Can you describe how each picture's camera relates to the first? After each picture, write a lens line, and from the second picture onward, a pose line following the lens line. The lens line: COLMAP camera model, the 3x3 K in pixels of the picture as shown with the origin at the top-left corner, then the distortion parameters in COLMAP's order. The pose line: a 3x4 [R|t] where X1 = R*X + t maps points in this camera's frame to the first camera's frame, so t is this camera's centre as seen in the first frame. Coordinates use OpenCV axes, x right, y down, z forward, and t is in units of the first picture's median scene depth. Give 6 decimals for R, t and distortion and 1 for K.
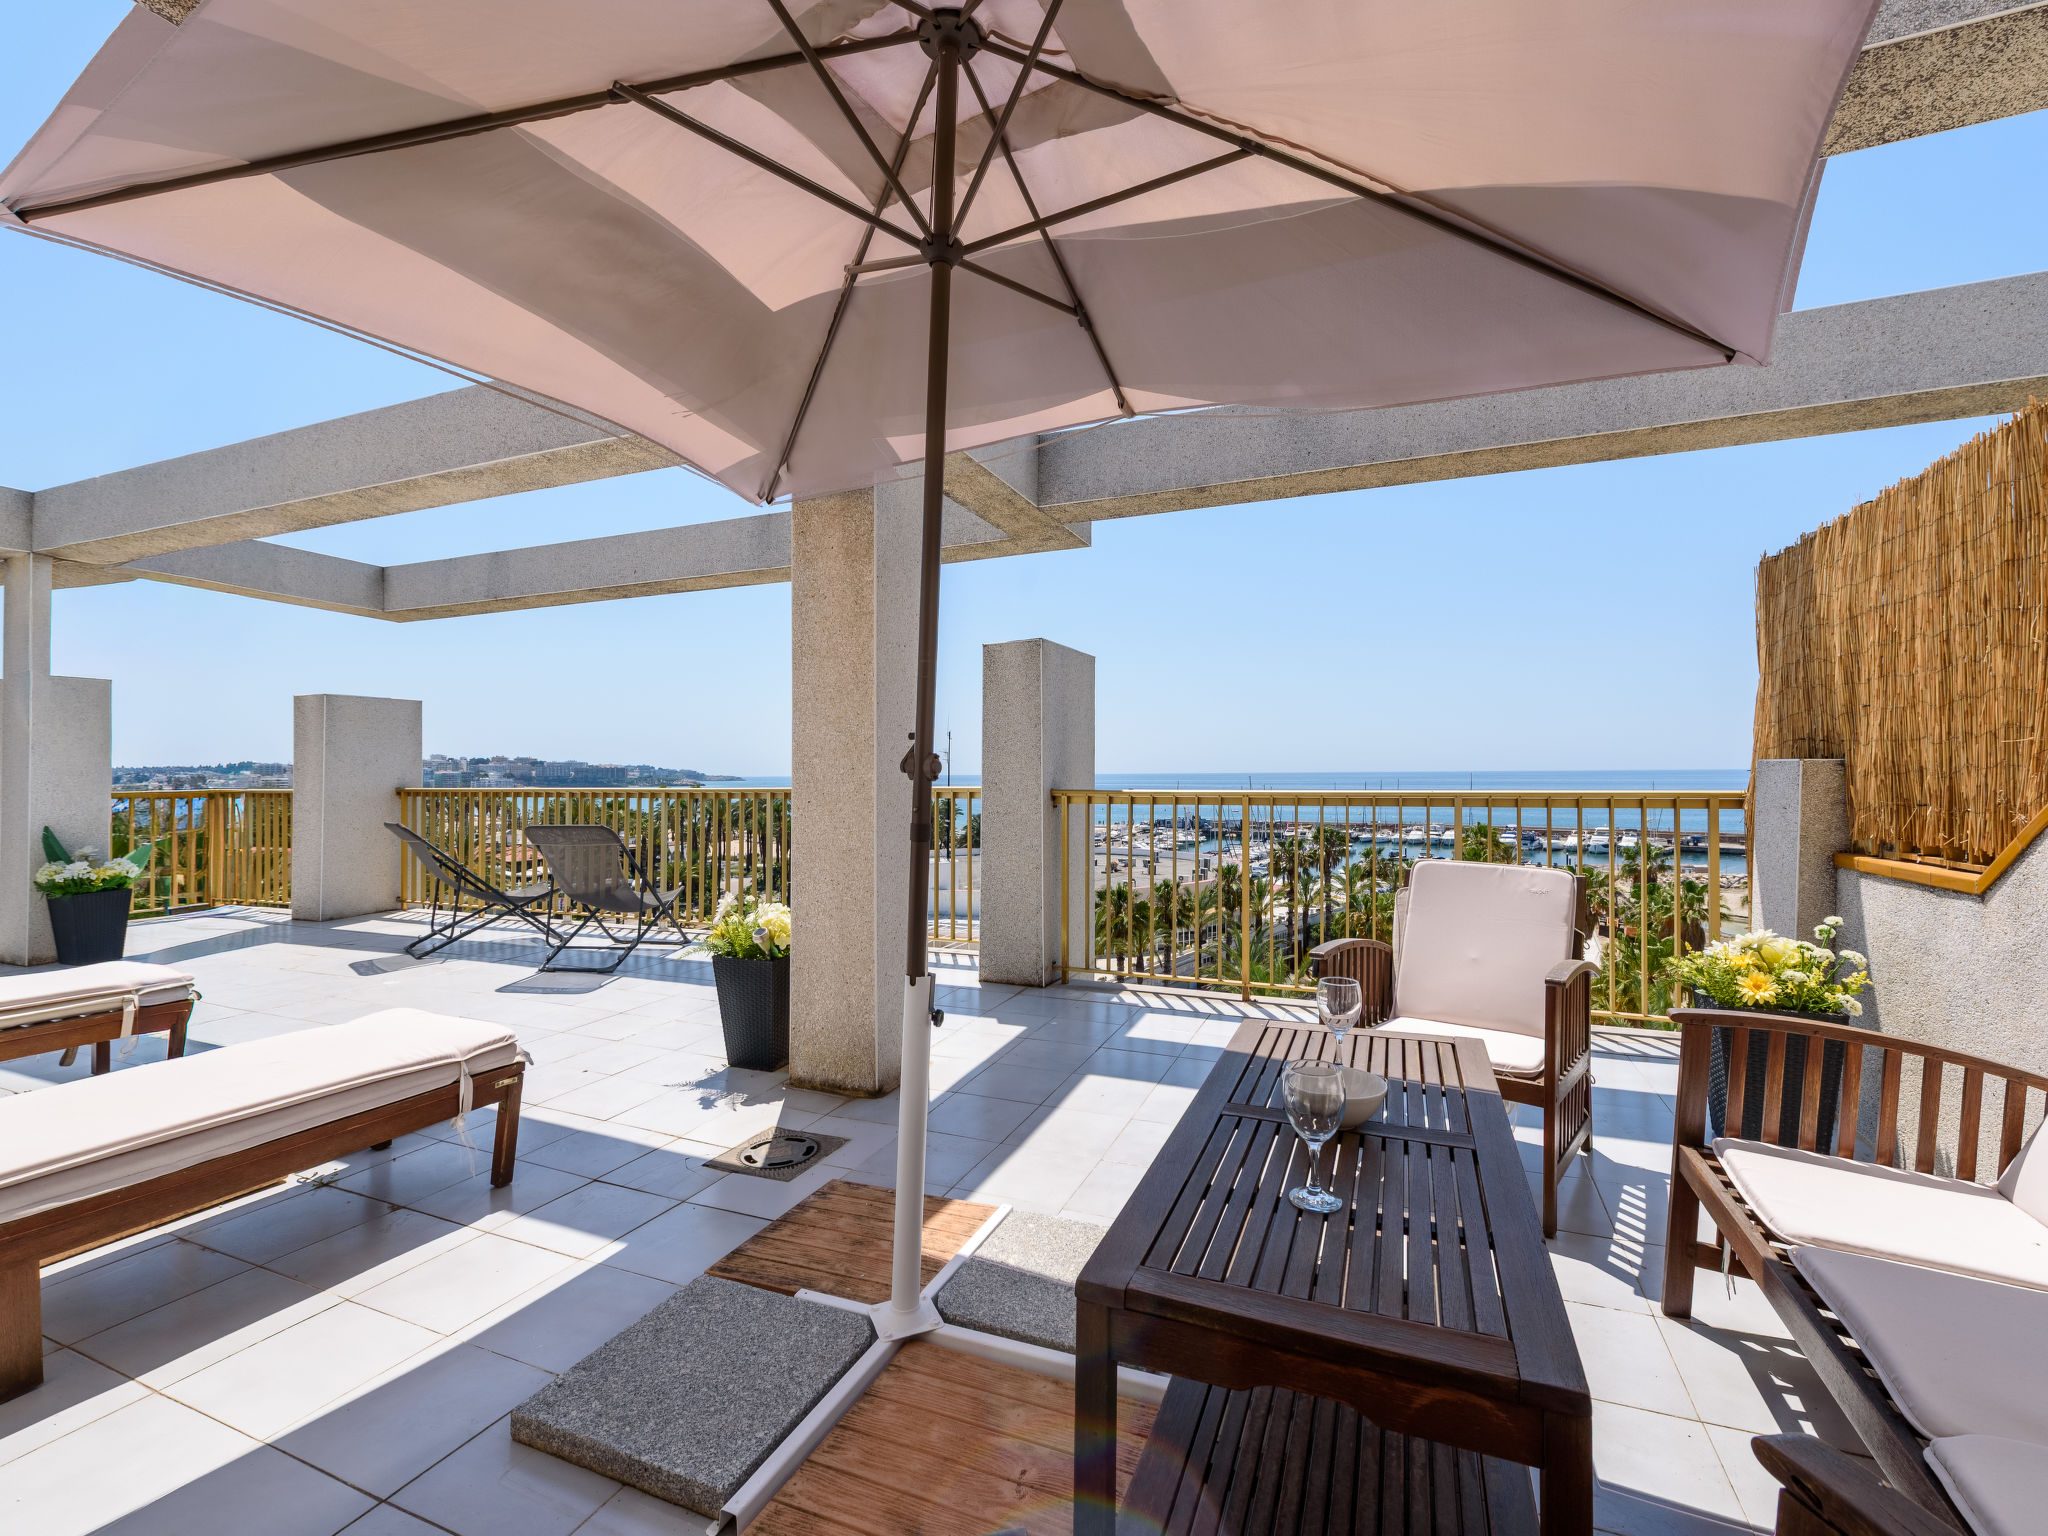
lens RADIAL K [[913.4, 0, 1023.5], [0, 913.4, 785.1], [0, 0, 1]] dist [0.005330, -0.001515]
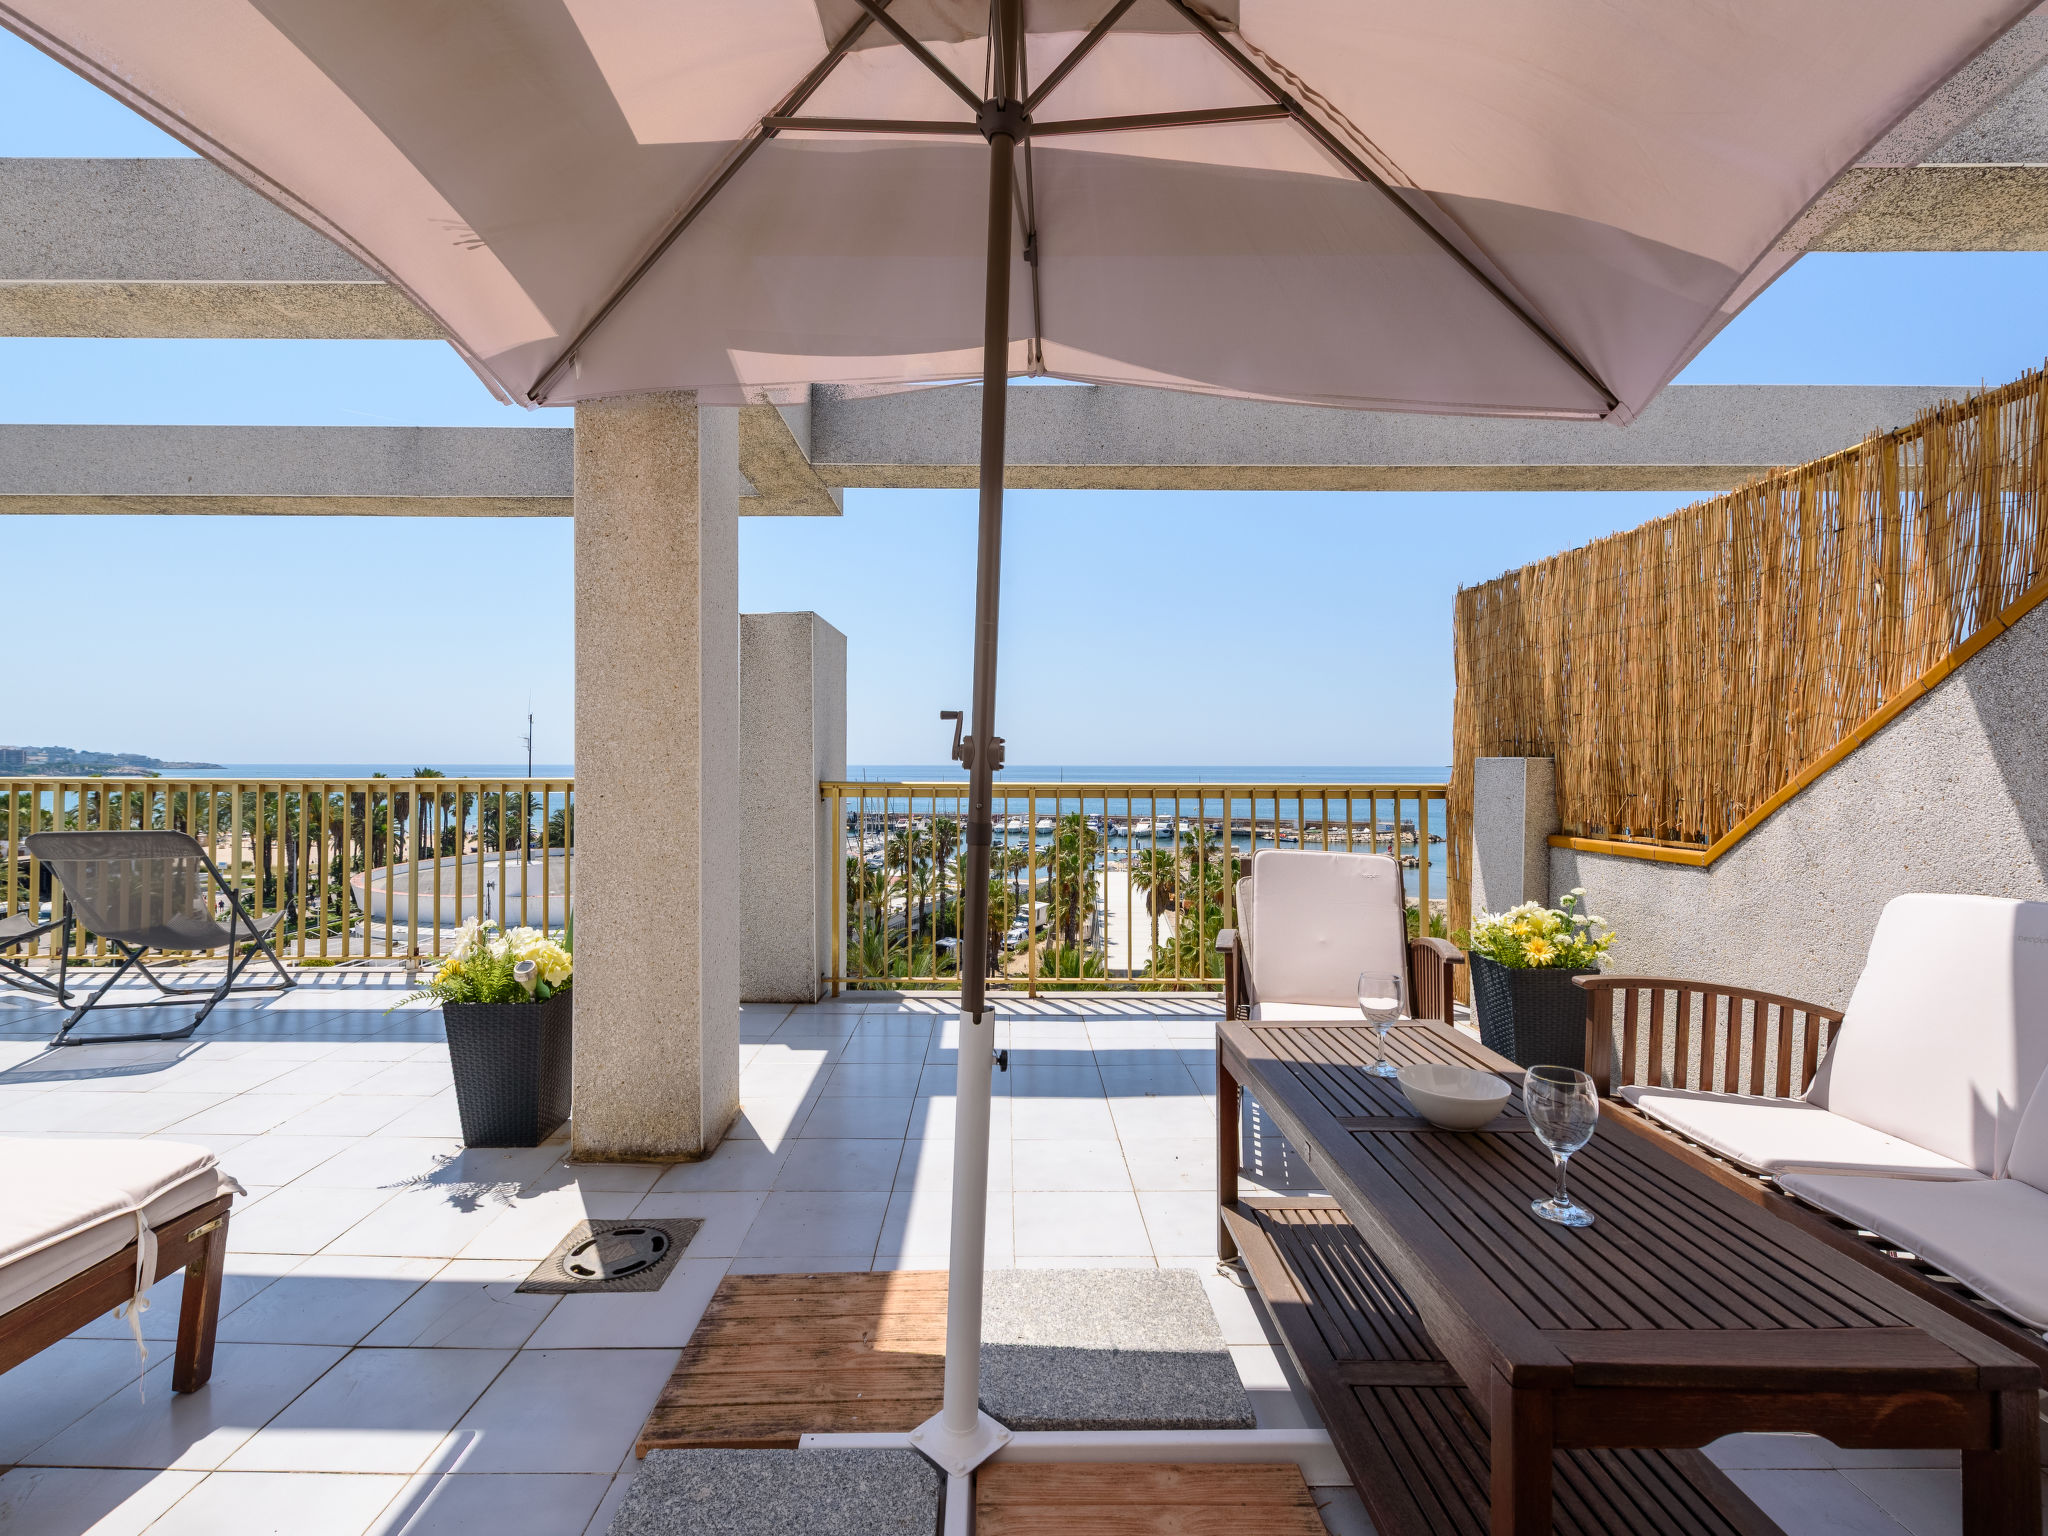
lens RADIAL K [[930.9, 0, 1017.0], [0, 930.9, 778.0], [0, 0, 1]] dist [0.012292, -0.006140]
pose [[0.920576, 0.003830, 0.390546, -0.226430], [-0.004259, 0.999991, 0.000233, 0.001072], [-0.390541, -0.001878, 0.920583, 0.125215]]
